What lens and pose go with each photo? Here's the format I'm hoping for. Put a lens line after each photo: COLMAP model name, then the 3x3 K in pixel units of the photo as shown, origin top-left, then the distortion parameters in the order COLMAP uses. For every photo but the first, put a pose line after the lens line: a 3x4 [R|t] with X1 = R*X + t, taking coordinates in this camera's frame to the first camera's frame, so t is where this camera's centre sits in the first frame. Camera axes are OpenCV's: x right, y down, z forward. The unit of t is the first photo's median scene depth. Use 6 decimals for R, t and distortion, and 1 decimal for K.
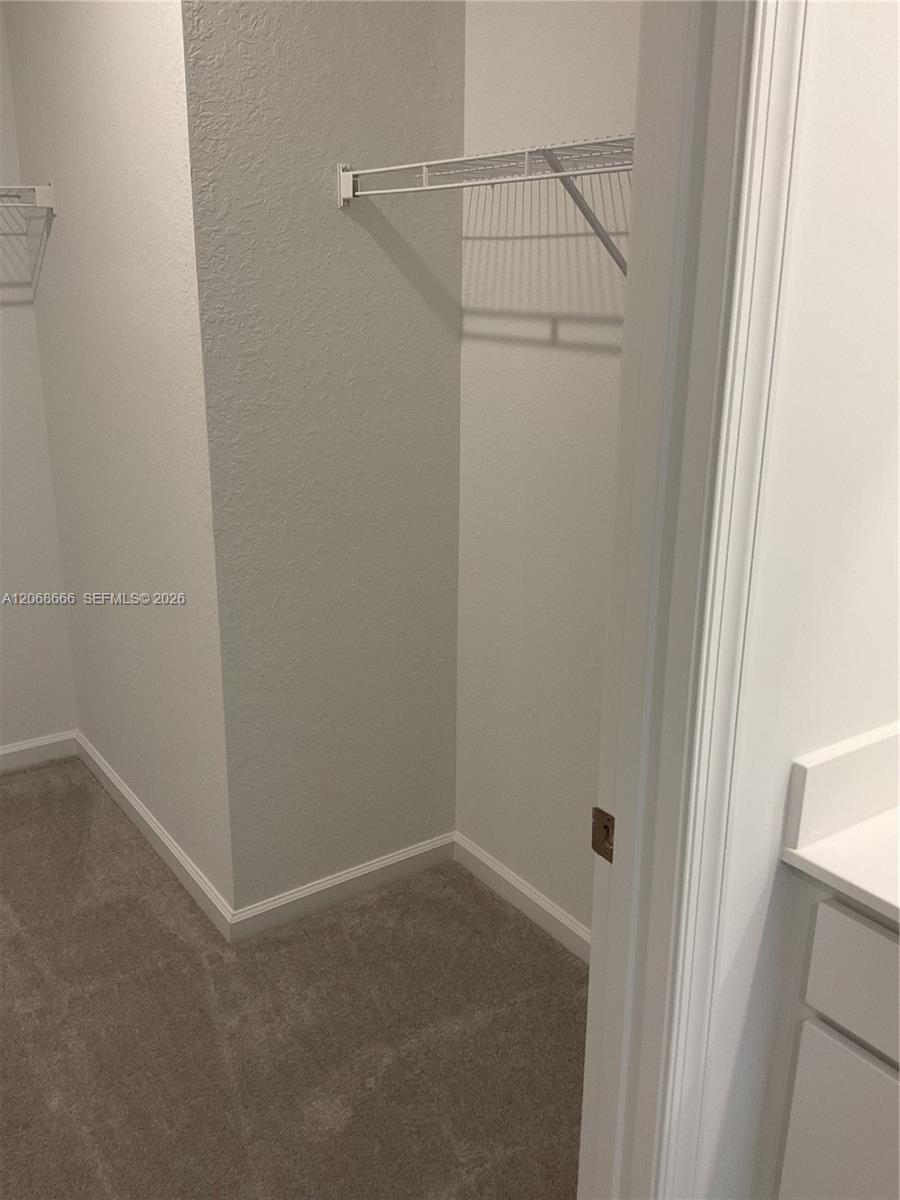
lens RADIAL K [[1054.7, 0, 448.7], [0, 1054.7, 600.8], [0, 0, 1]] dist [0.068842, -0.000193]
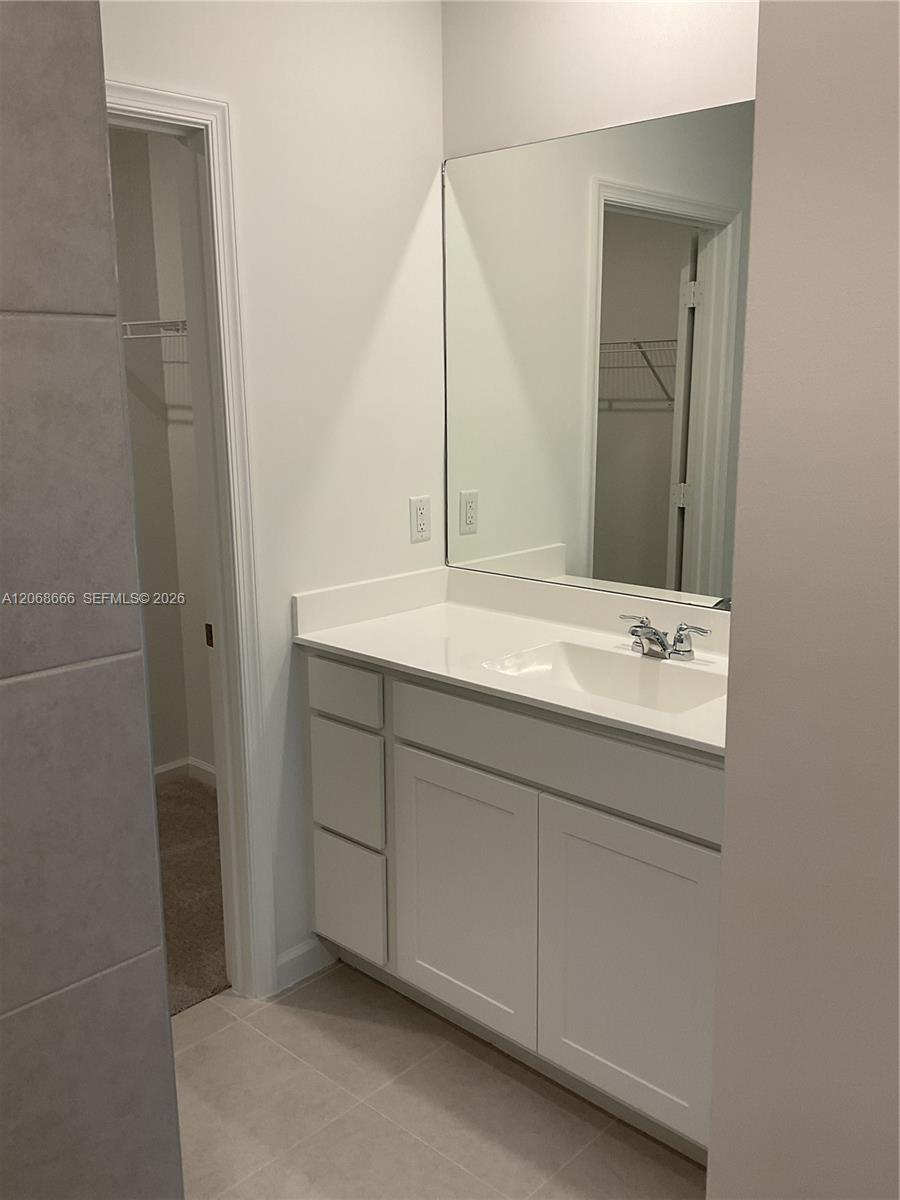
lens RADIAL K [[1054.7, 0, 452.1], [0, 1054.7, 600.4], [0, 0, 1]] dist [0.068842, -0.000193]
pose [[0.978444, -0.062095, 0.196955, 0.113476], [0.078900, 0.993775, -0.078651, 0.195945], [-0.190845, 0.092495, 0.977253, -0.685151]]
